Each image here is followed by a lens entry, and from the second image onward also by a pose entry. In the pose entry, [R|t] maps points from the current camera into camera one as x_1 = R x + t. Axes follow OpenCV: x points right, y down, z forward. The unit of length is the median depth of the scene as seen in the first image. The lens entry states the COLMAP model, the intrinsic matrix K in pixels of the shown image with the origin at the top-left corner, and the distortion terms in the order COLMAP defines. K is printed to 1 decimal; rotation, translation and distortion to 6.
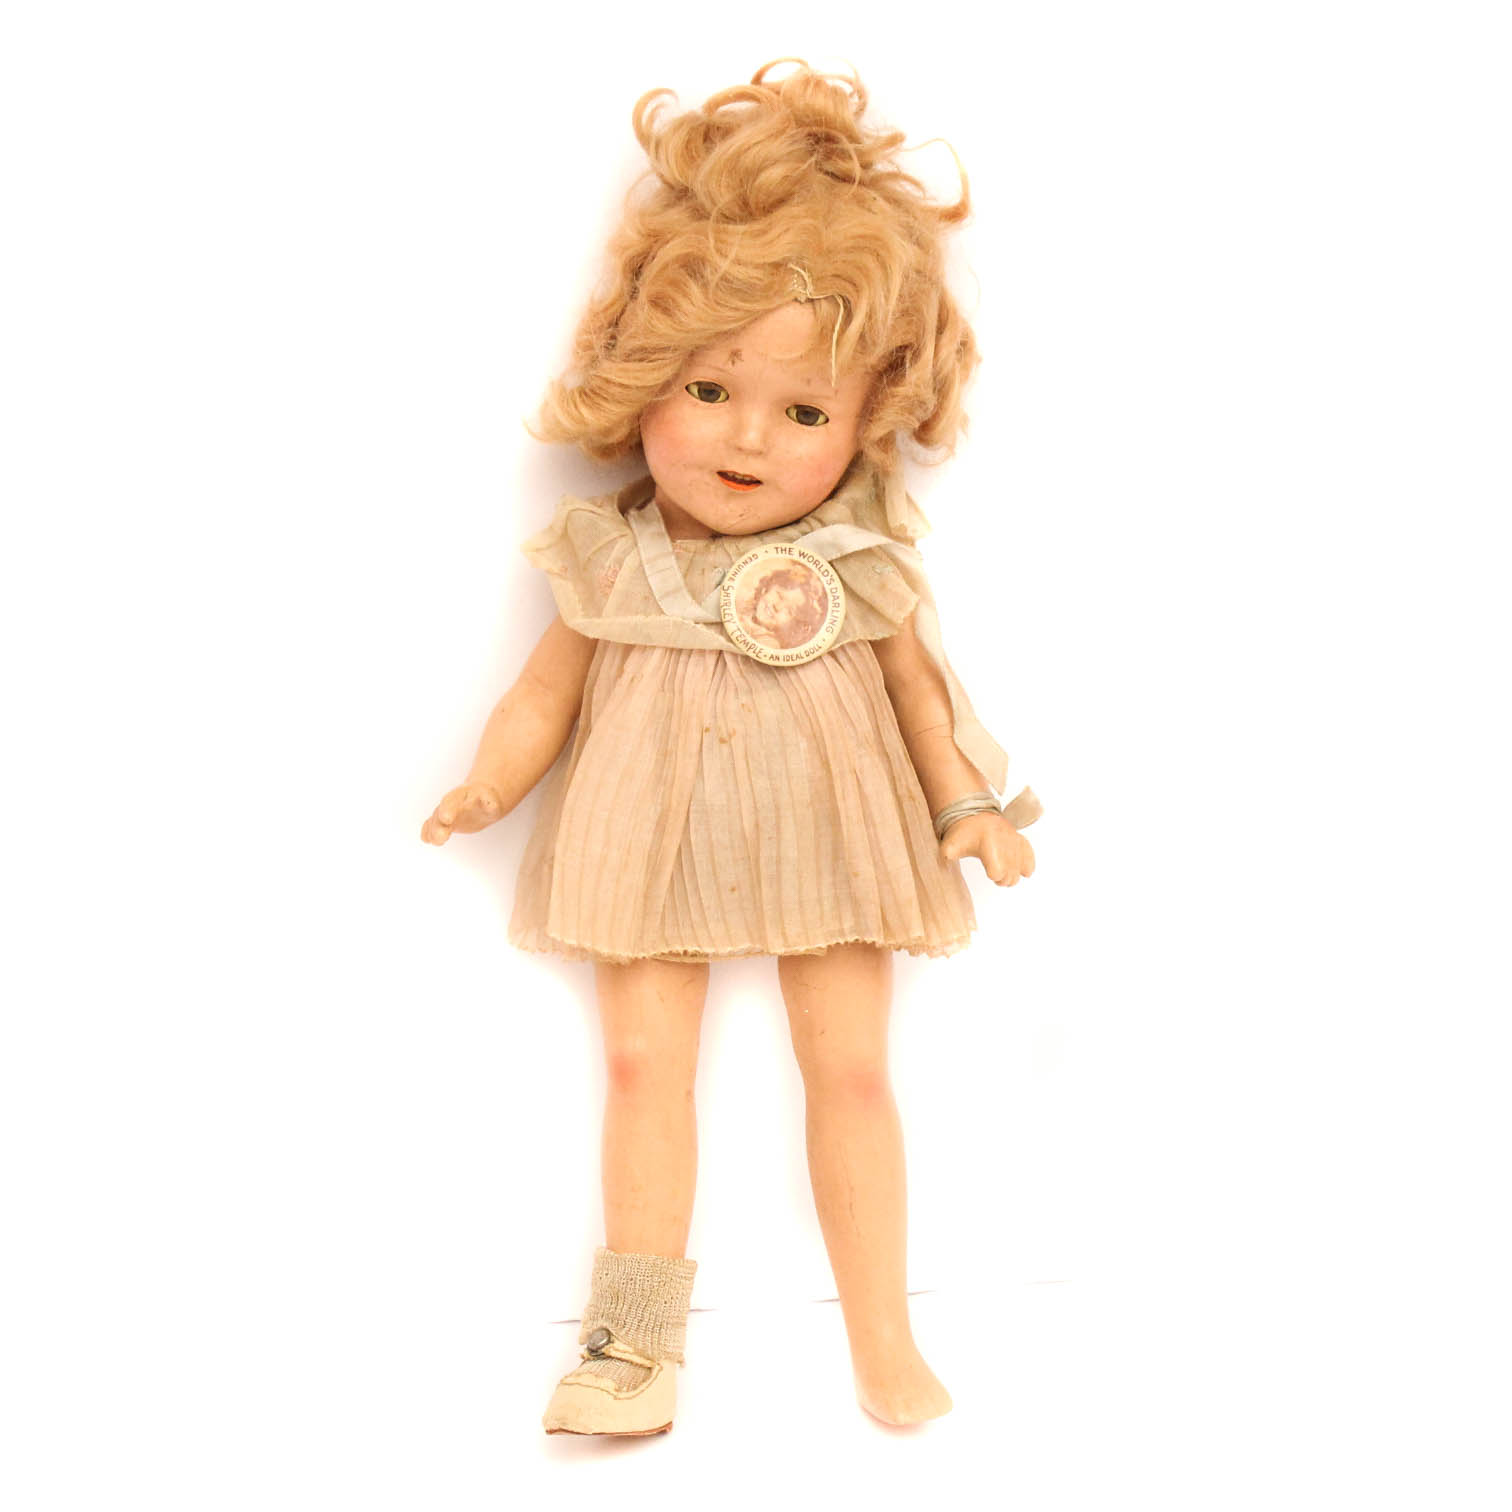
lens RADIAL K [[3300.3, 0, 756.0], [0, 3300.3, 756.0], [0, 0, 1]] dist [-0.009669, 0.050954]
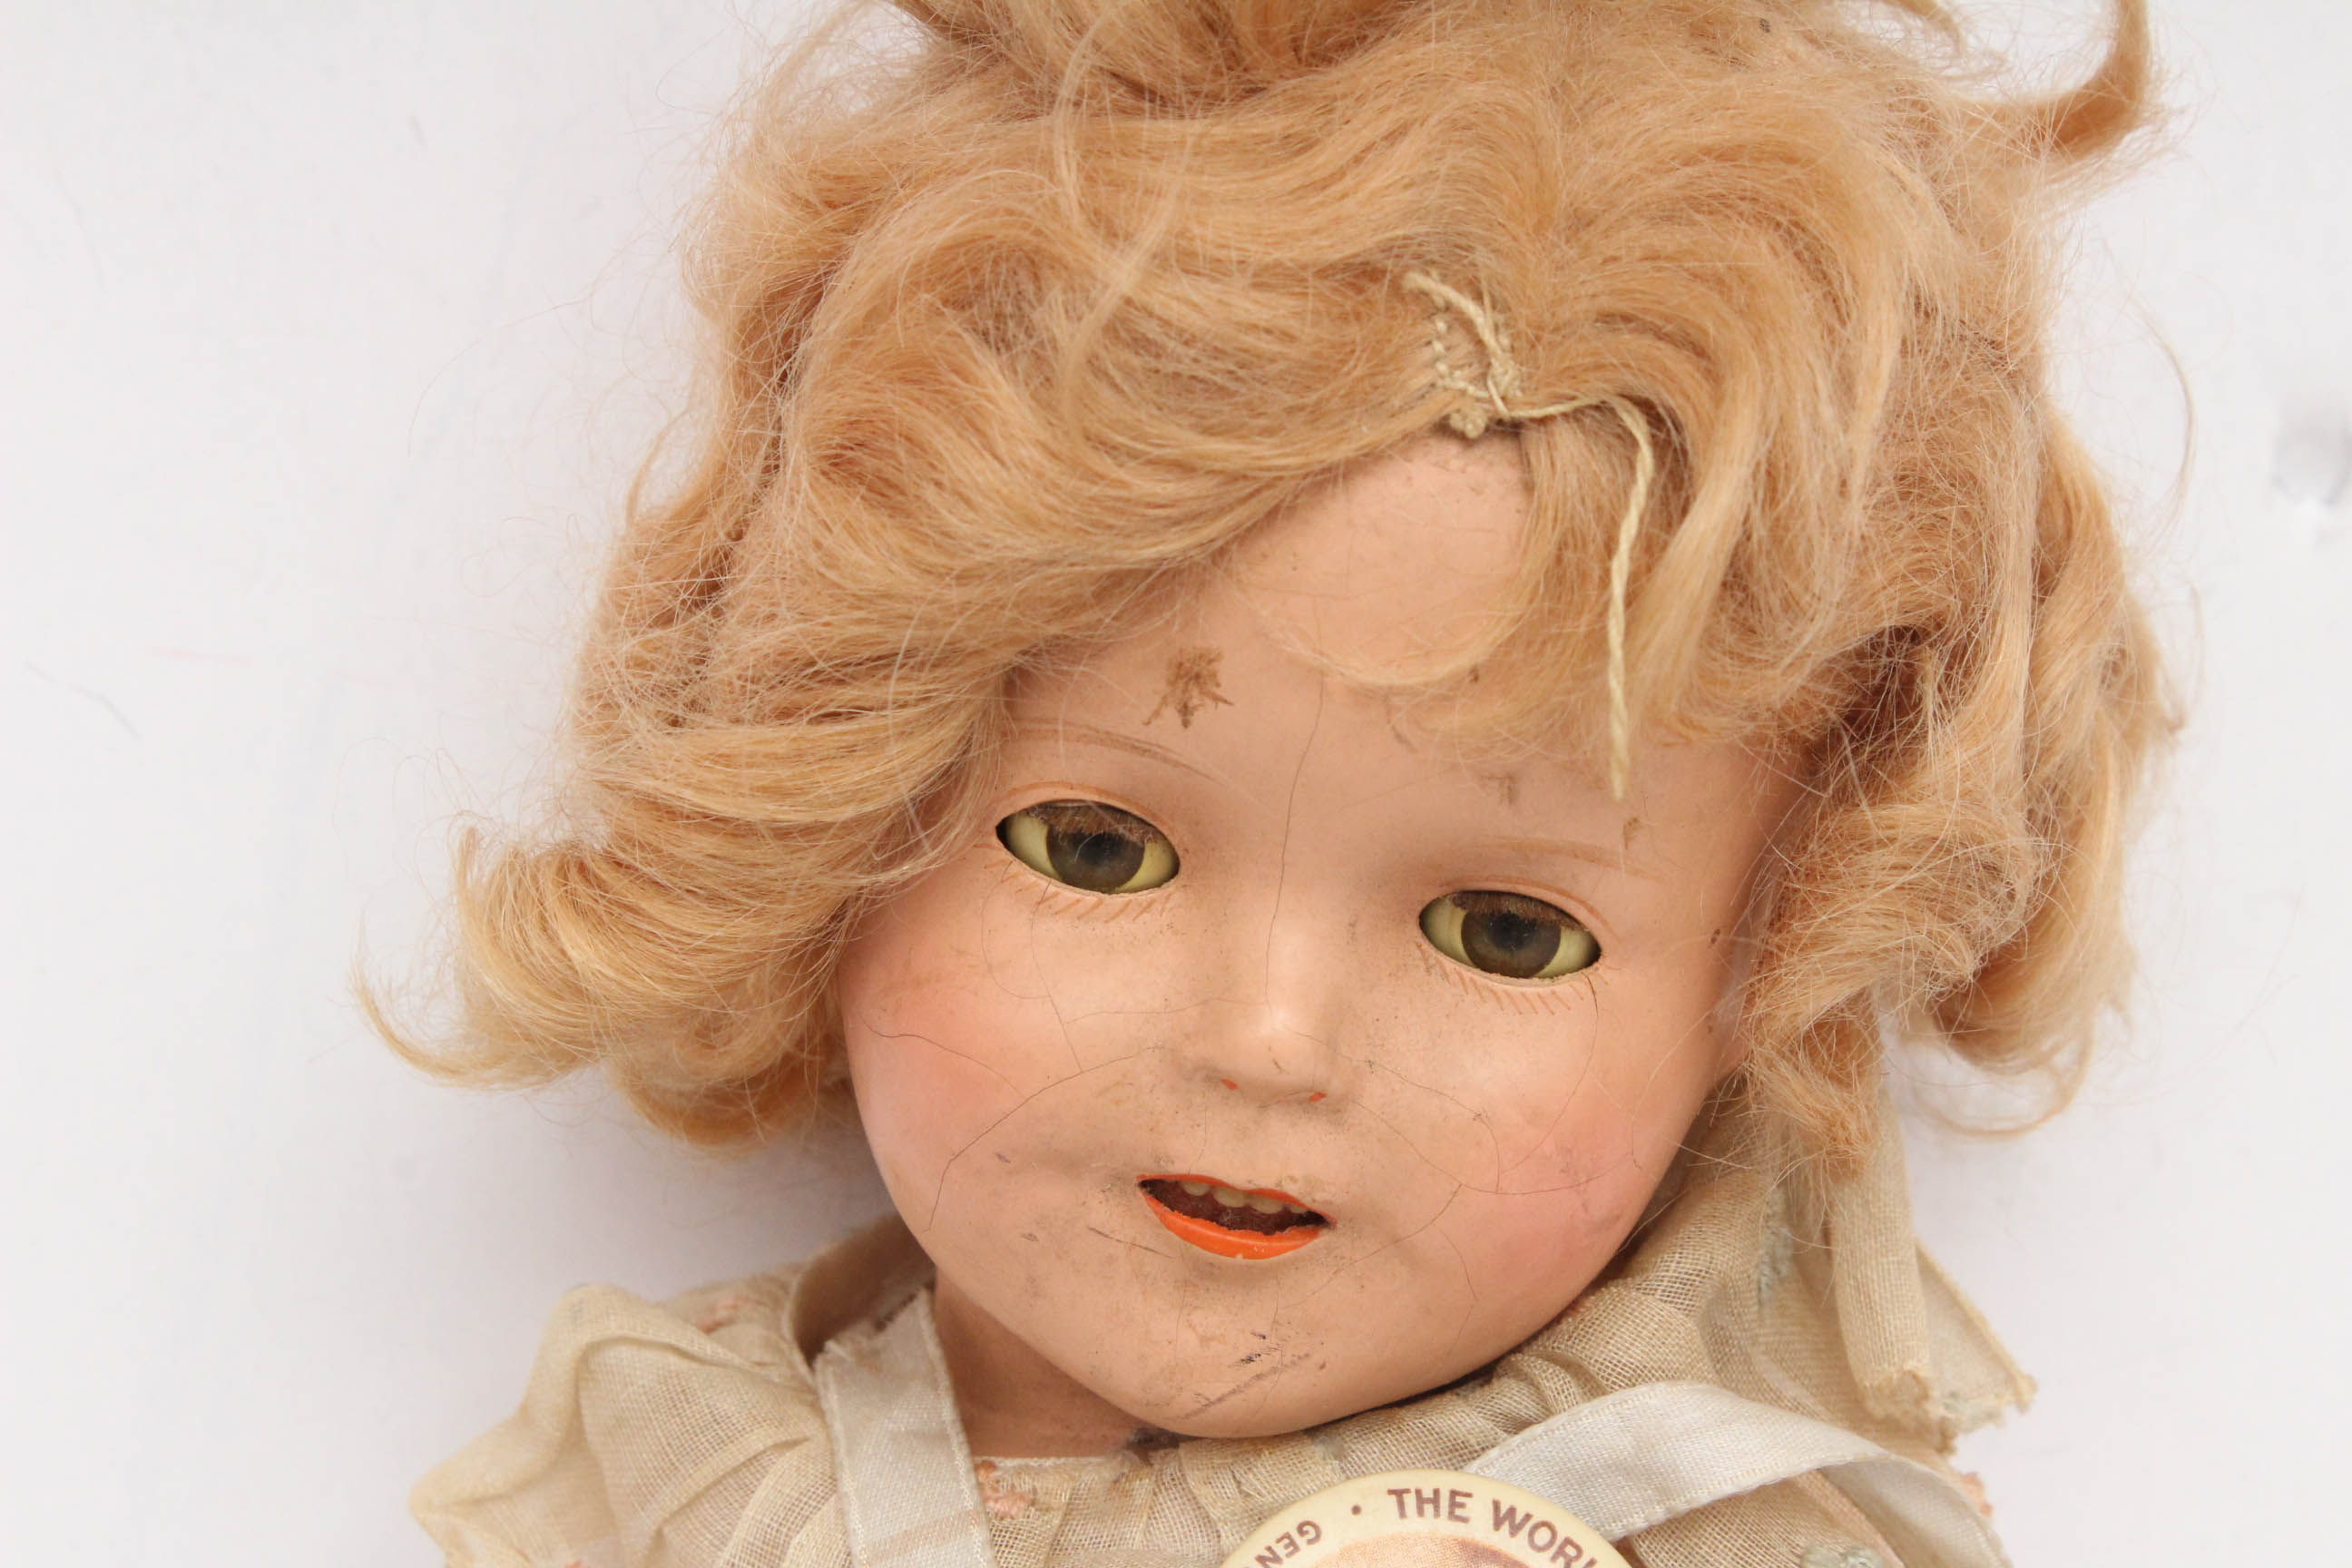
lens RADIAL K [[5049.8, 0, 1176.0], [0, 5049.8, 784.0], [0, 0, 1]] dist [0.018772, 0.296346]
pose [[0.998214, -0.028498, -0.052502, 0.010831], [0.019538, 0.986285, -0.163892, -0.054183], [0.056452, 0.162573, 0.985080, 0.632344]]
